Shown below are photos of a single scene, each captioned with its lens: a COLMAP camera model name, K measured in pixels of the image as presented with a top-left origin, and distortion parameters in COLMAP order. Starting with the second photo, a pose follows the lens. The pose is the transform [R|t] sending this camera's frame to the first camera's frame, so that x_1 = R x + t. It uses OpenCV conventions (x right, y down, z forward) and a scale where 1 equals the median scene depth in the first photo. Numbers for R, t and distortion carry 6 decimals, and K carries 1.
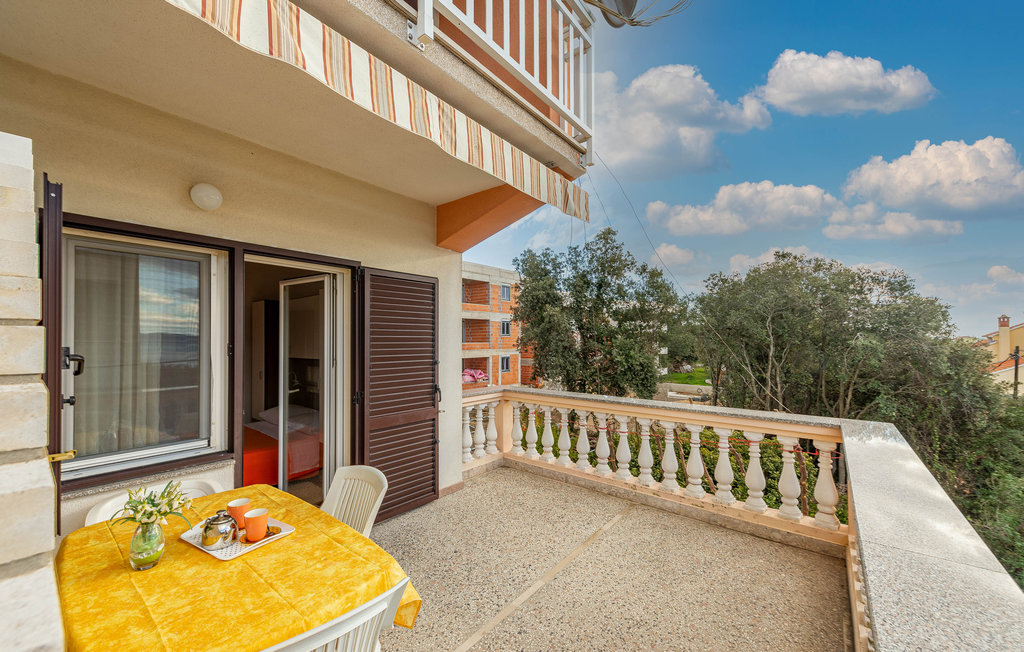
lens RADIAL K [[396.1, 0, 512.0], [0, 396.1, 326.0], [0, 0, 1]] dist [-0.000571, -0.000166]
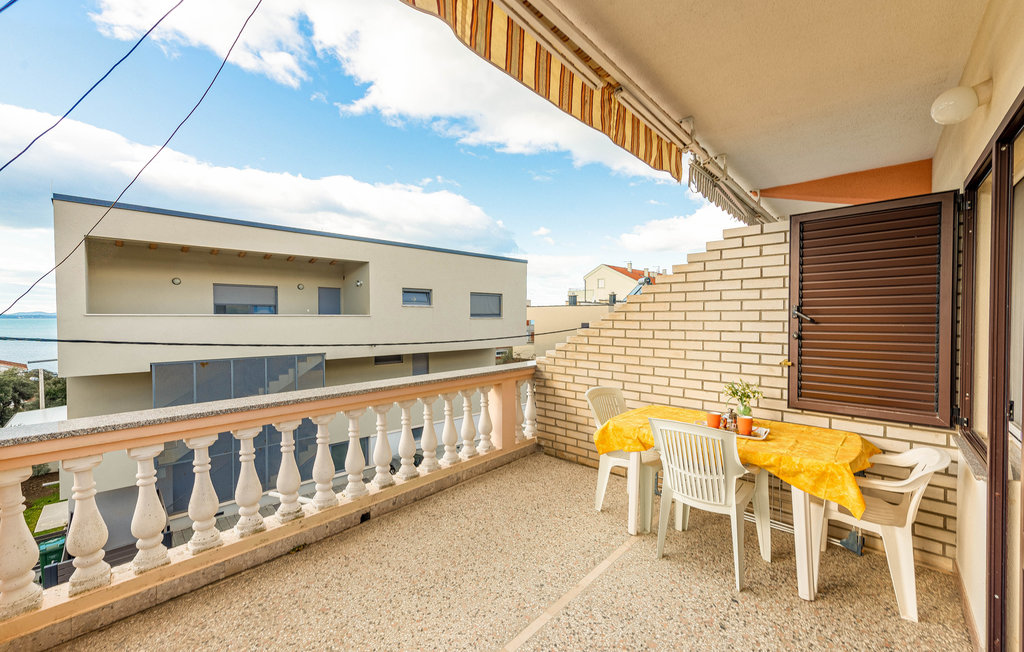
lens RADIAL K [[396.1, 0, 512.0], [0, 396.1, 326.0], [0, 0, 1]] dist [-0.000571, -0.000166]
pose [[-0.997979, -0.000286, 0.063541, 0.029160], [-0.000727, 0.999976, -0.006920, 0.102822], [-0.063537, -0.006952, -0.997955, 1.826997]]
